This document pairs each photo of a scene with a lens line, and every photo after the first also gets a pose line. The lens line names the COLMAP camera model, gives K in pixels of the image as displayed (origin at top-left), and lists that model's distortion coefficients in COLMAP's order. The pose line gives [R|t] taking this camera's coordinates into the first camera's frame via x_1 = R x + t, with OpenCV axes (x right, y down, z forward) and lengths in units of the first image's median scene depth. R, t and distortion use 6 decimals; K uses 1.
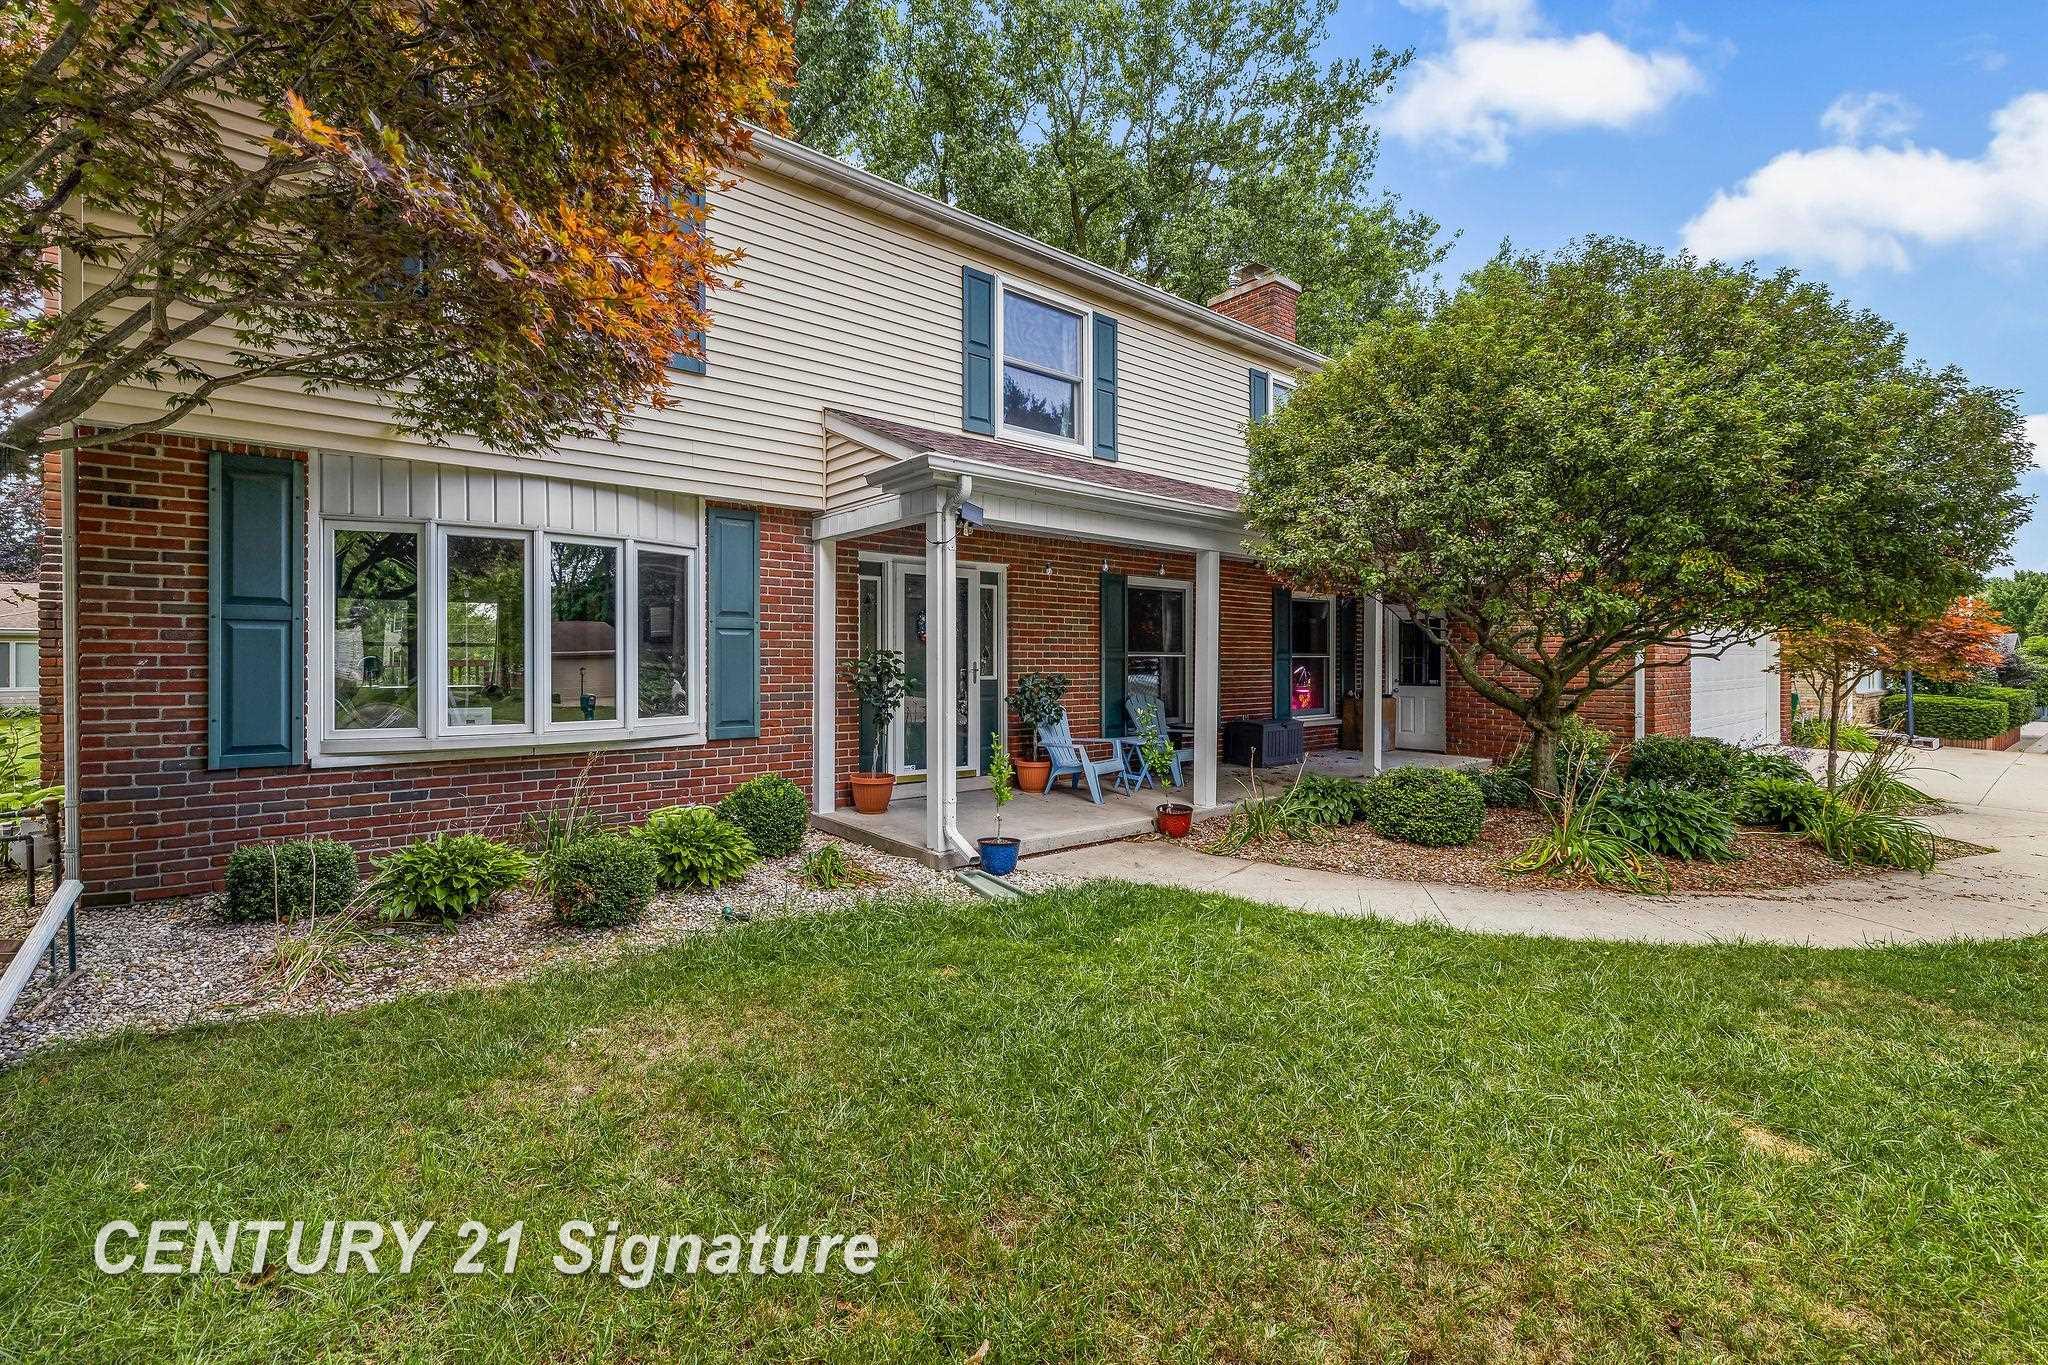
lens RADIAL K [[875.4, 0, 1020.4], [0, 875.4, 667.7], [0, 0, 1]] dist [0.001988, 0.000076]
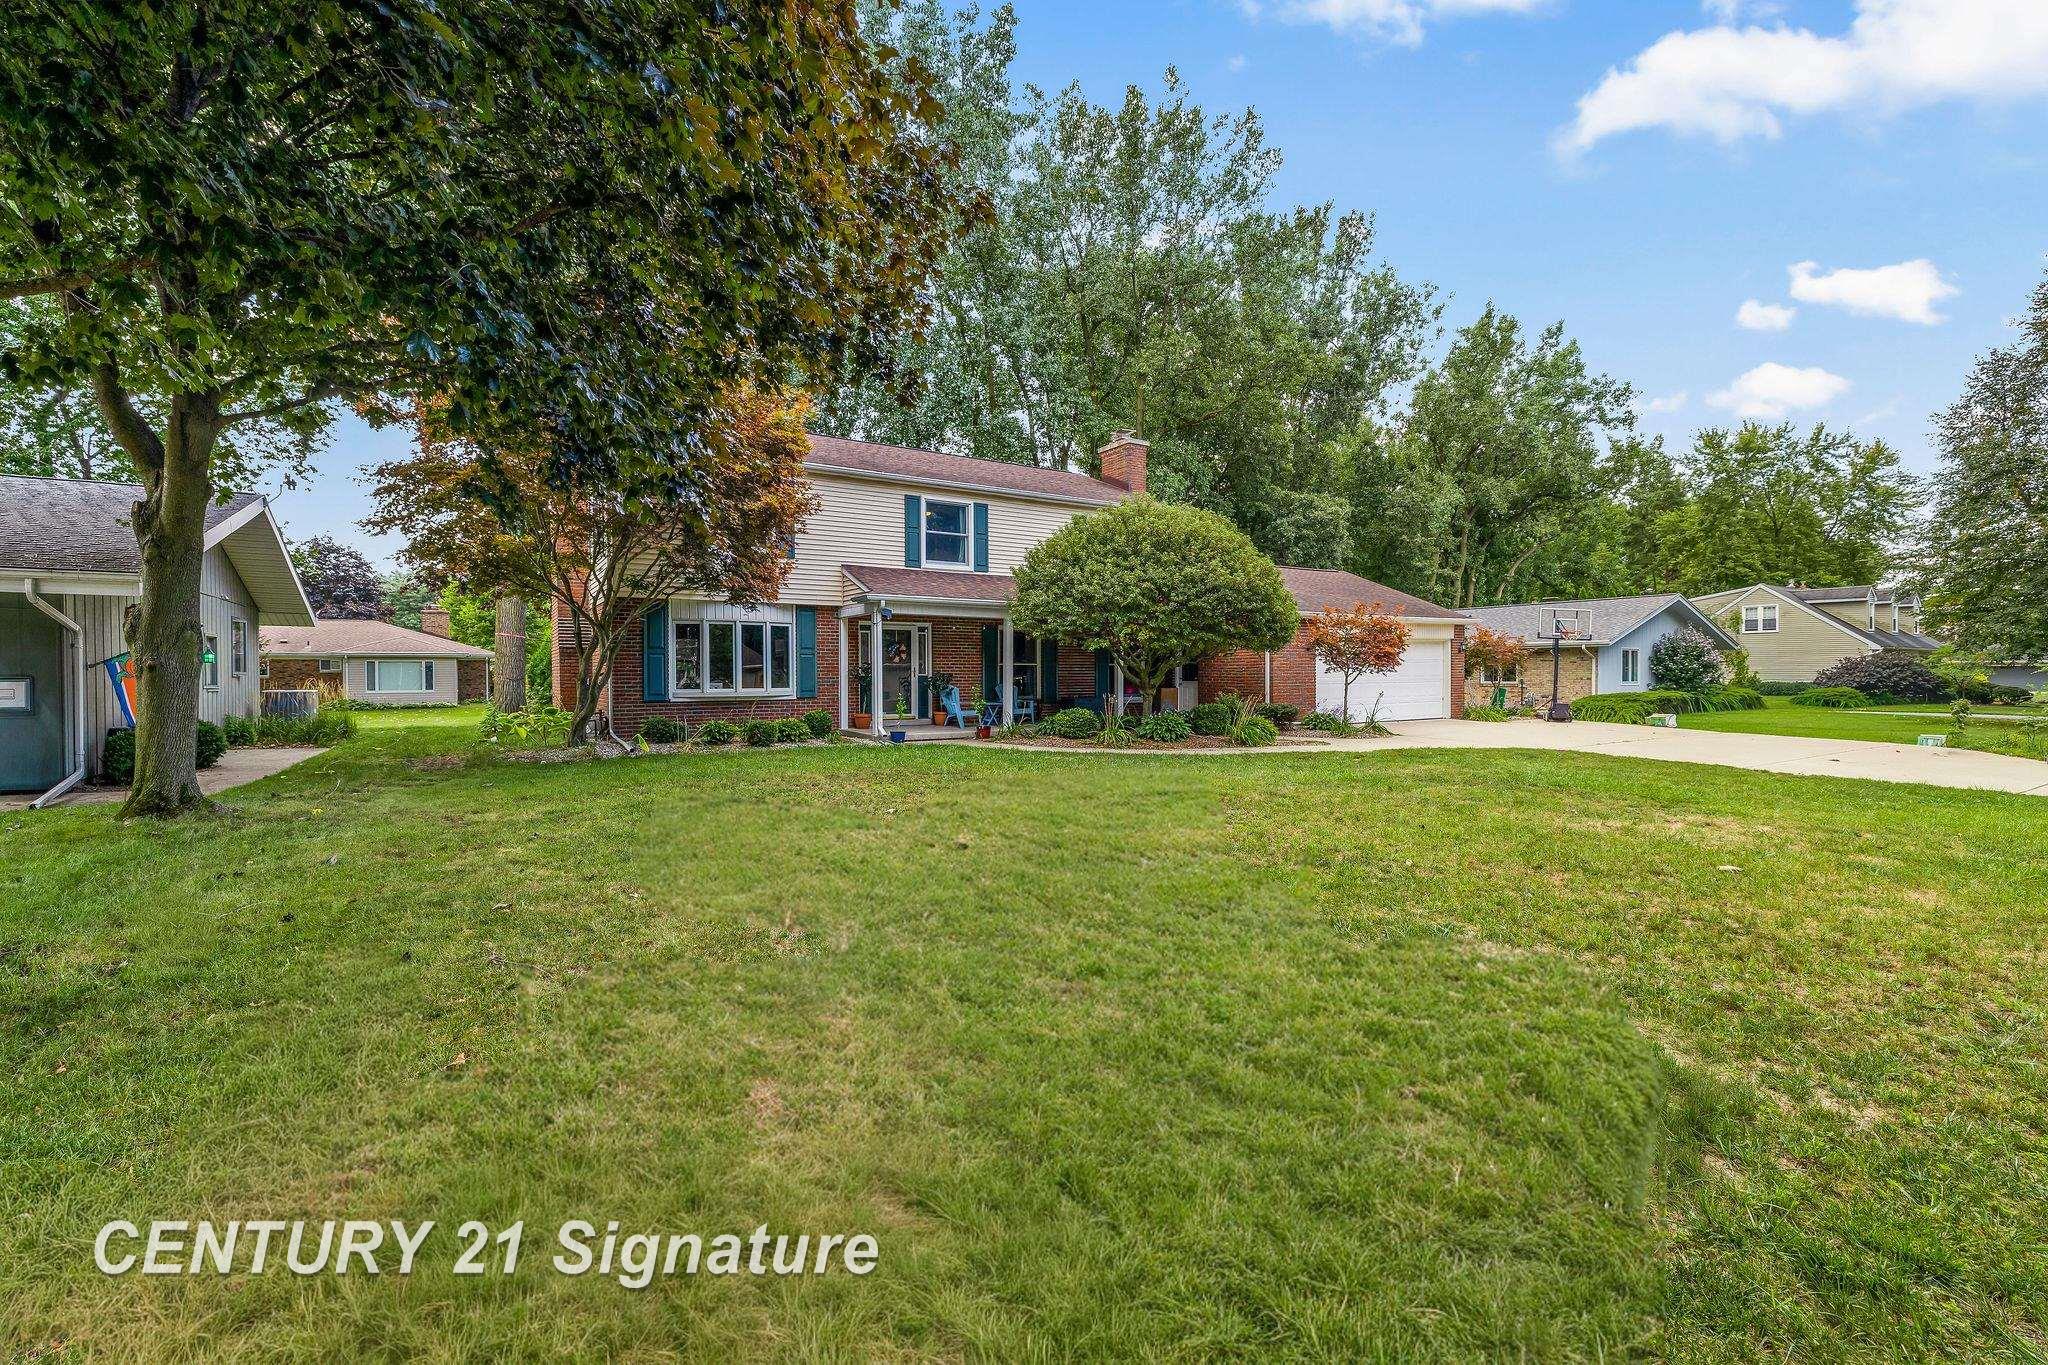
lens RADIAL K [[875.4, 0, 1026.6], [0, 875.4, 680.7], [0, 0, 1]] dist [0.001988, 0.000076]
pose [[0.993374, -0.006164, -0.114764, 0.568487], [0.005746, 0.999976, -0.003975, 0.043572], [0.114785, 0.003289, 0.993385, -1.379251]]
